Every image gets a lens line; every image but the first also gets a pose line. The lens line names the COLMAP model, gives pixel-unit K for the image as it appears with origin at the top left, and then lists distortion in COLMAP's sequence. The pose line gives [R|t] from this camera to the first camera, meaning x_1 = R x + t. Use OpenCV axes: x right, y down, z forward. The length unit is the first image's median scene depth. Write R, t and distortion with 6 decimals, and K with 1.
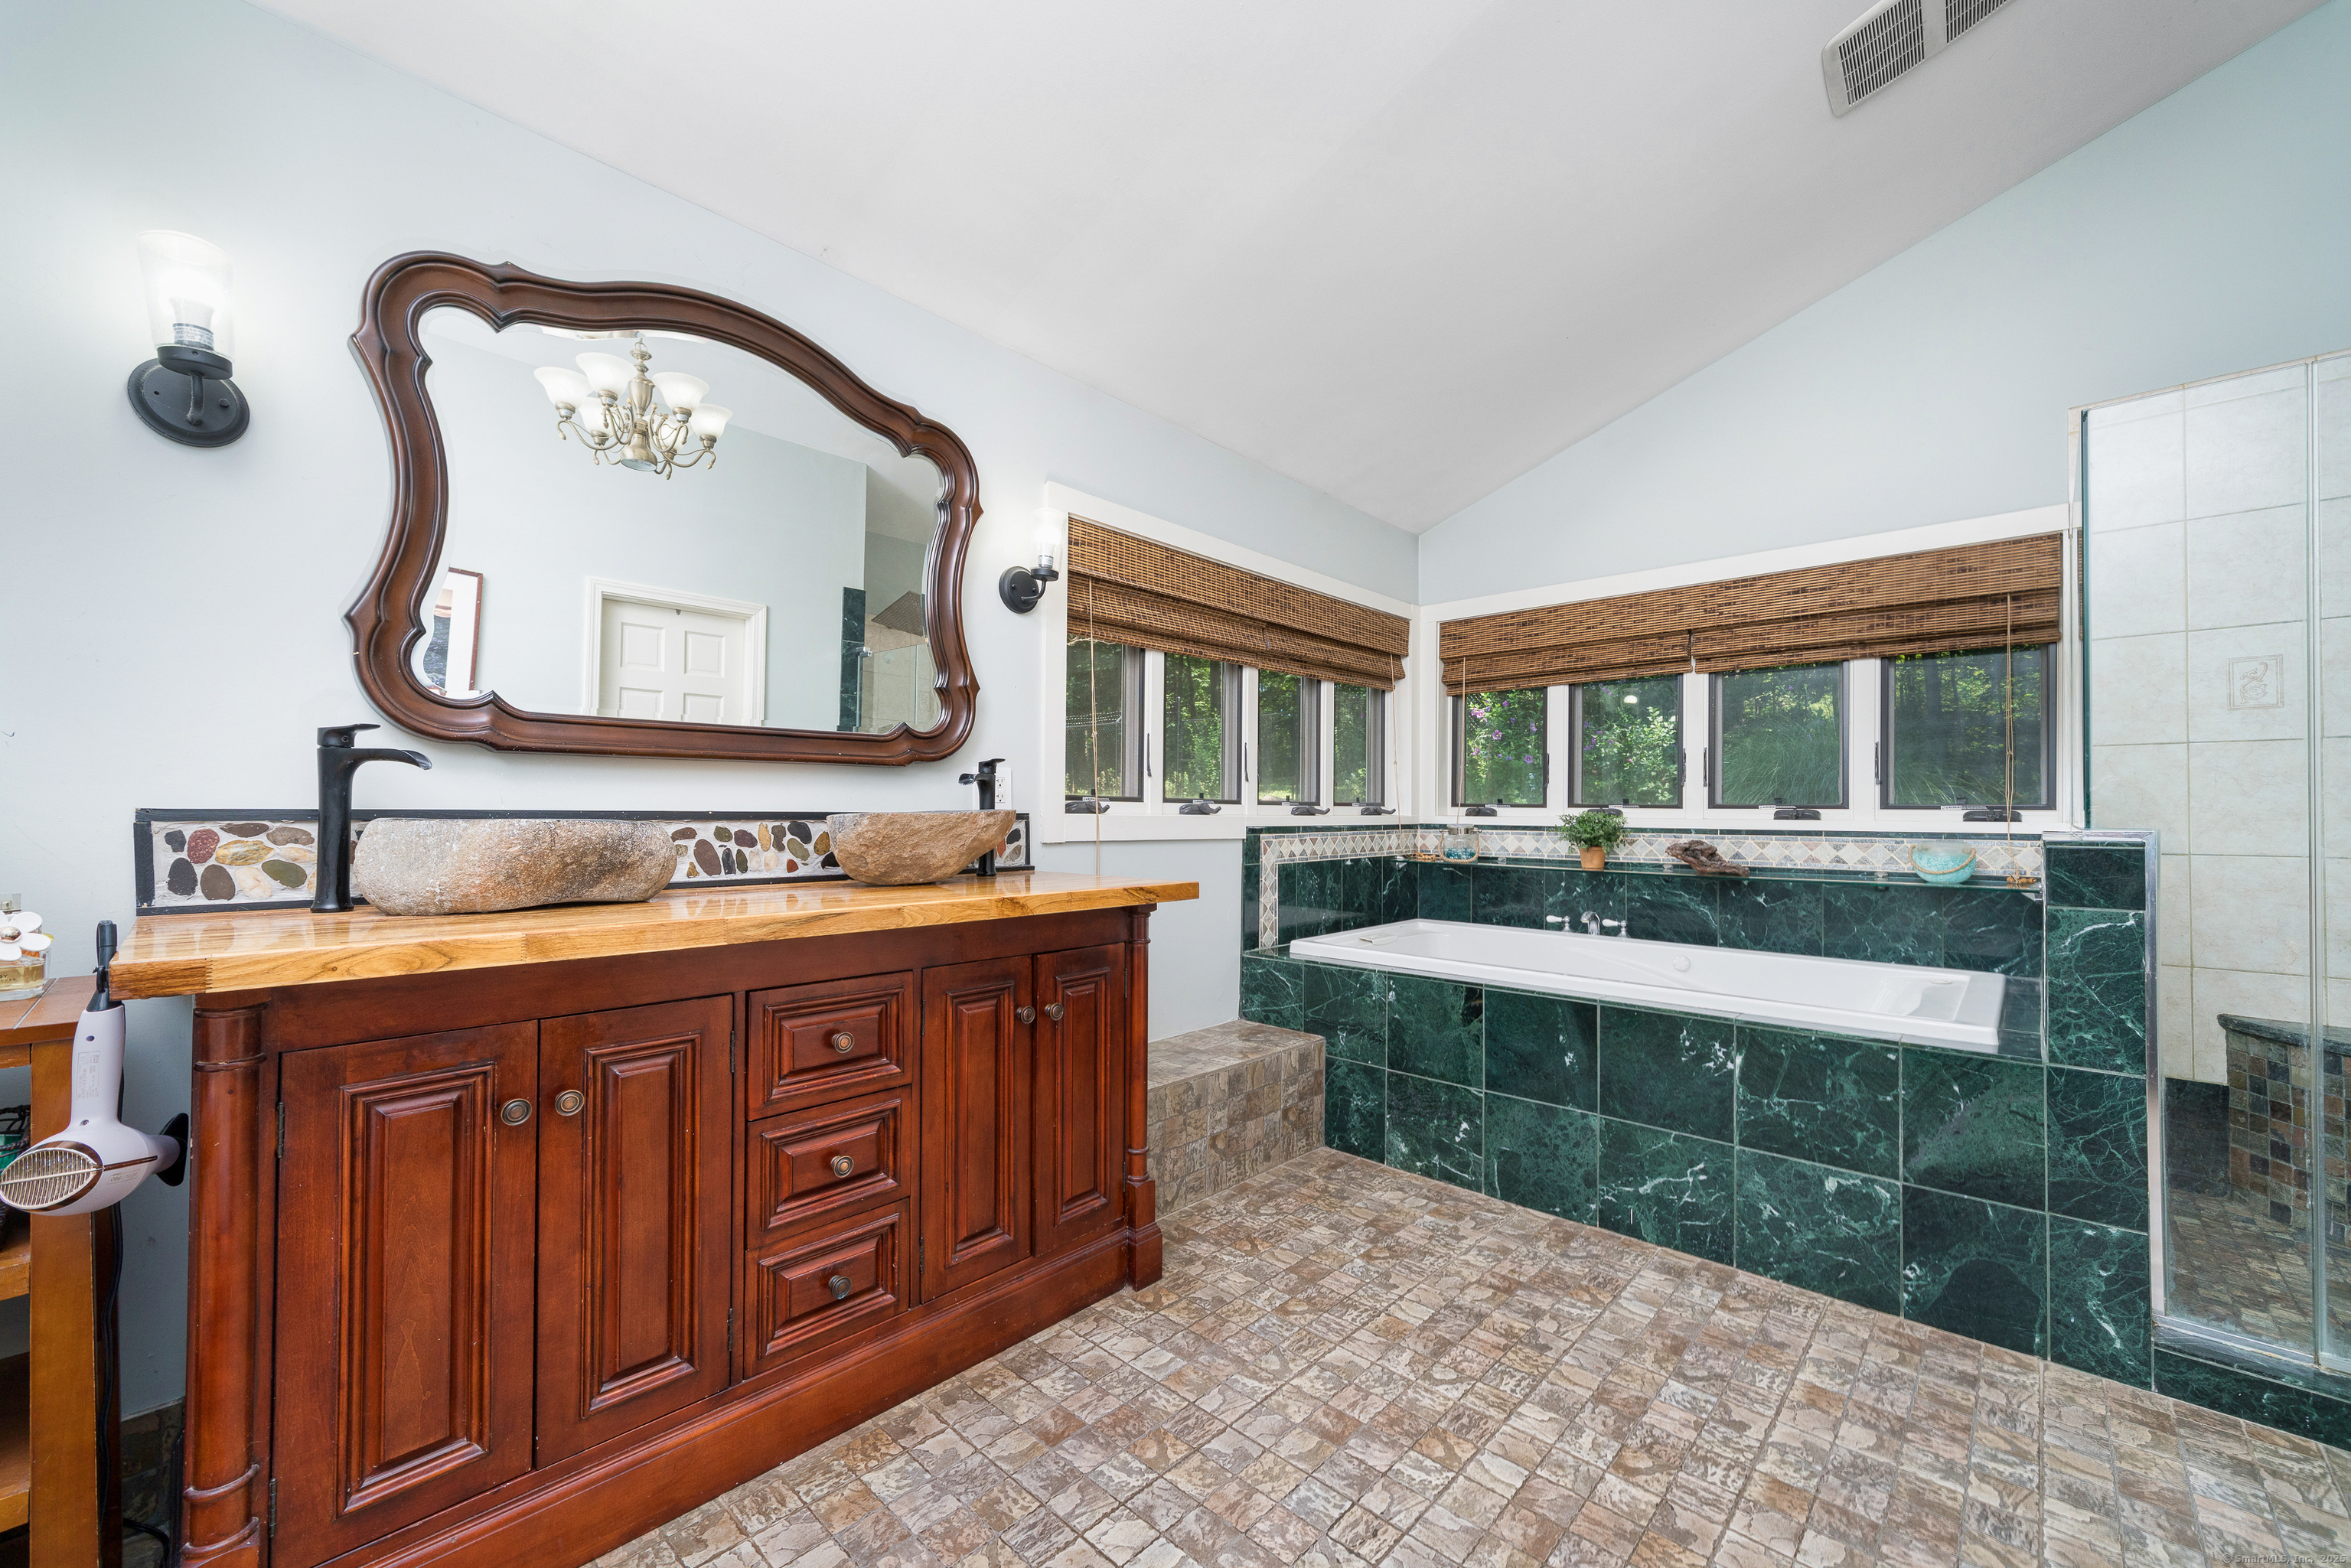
lens RADIAL K [[931.1, 0, 1174.7], [0, 931.1, 800.3], [0, 0, 1]] dist [-0.002541, 0.000891]
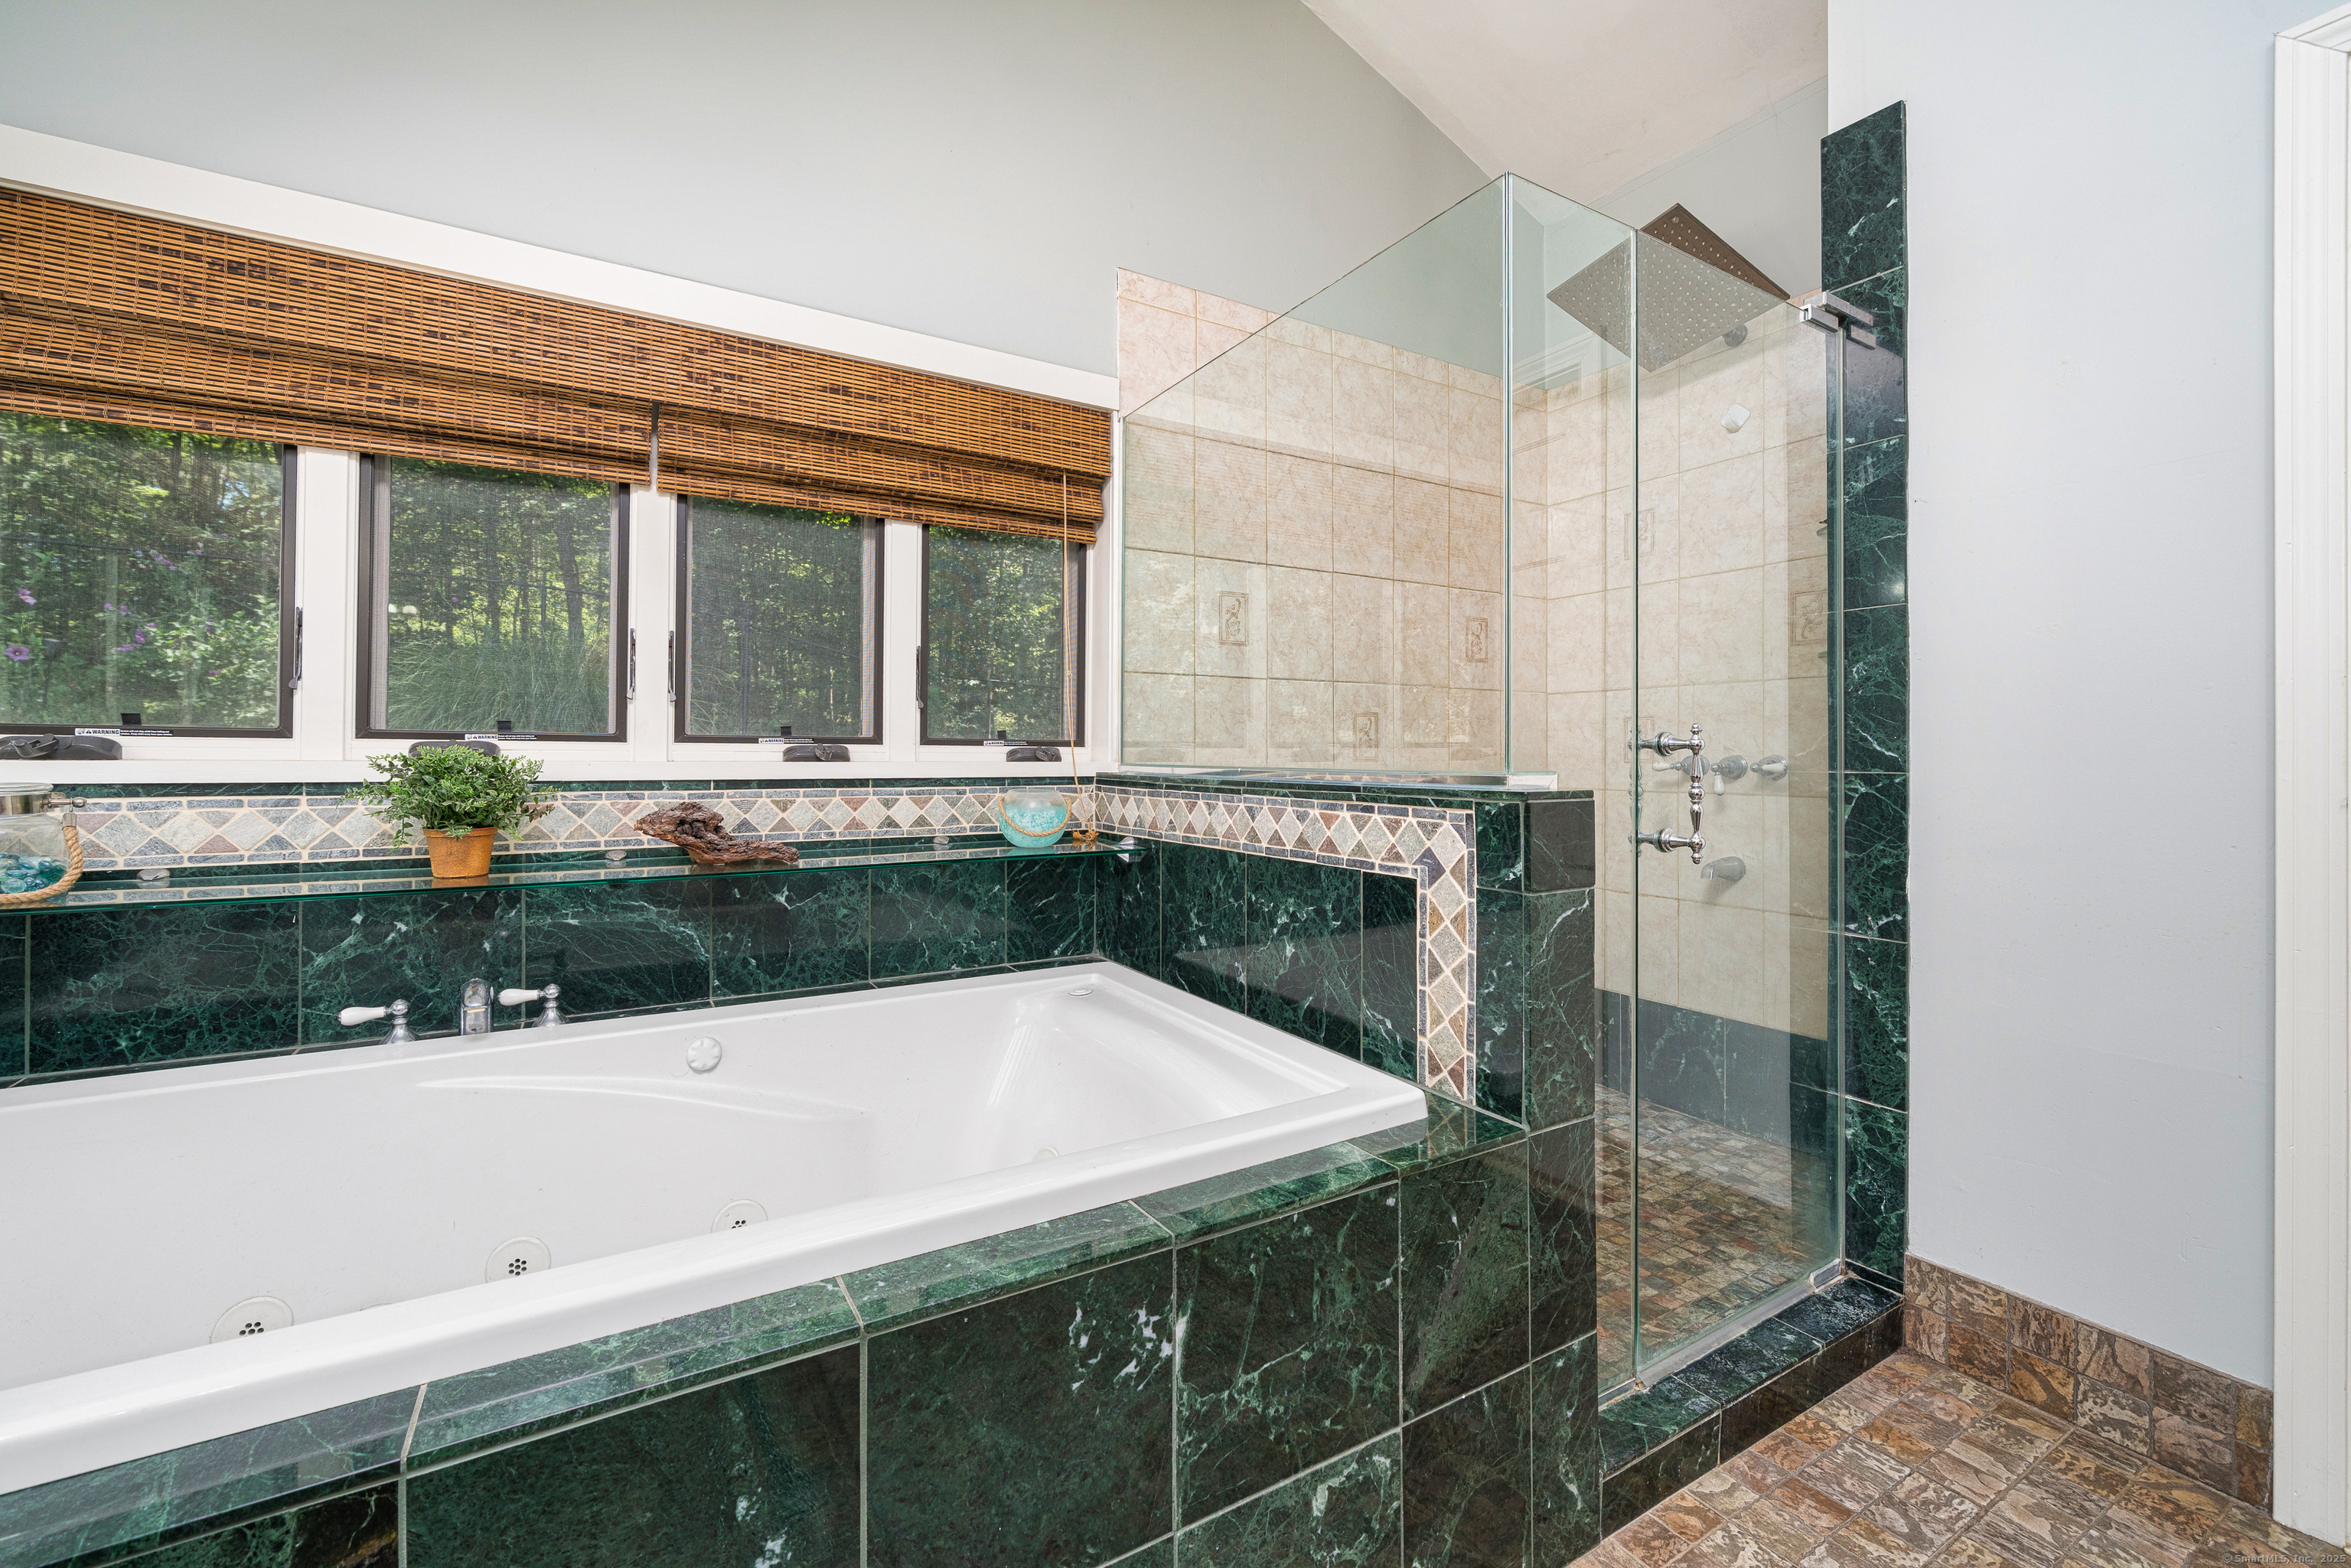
lens RADIAL K [[931.1, 0, 1101.6], [0, 931.1, 754.5], [0, 0, 1]] dist [-0.002541, 0.000891]
pose [[0.298843, -0.005172, 0.954288, 0.130425], [-0.012274, 0.999882, 0.009262, 0.008296], [-0.954223, -0.014481, 0.298745, 0.630442]]
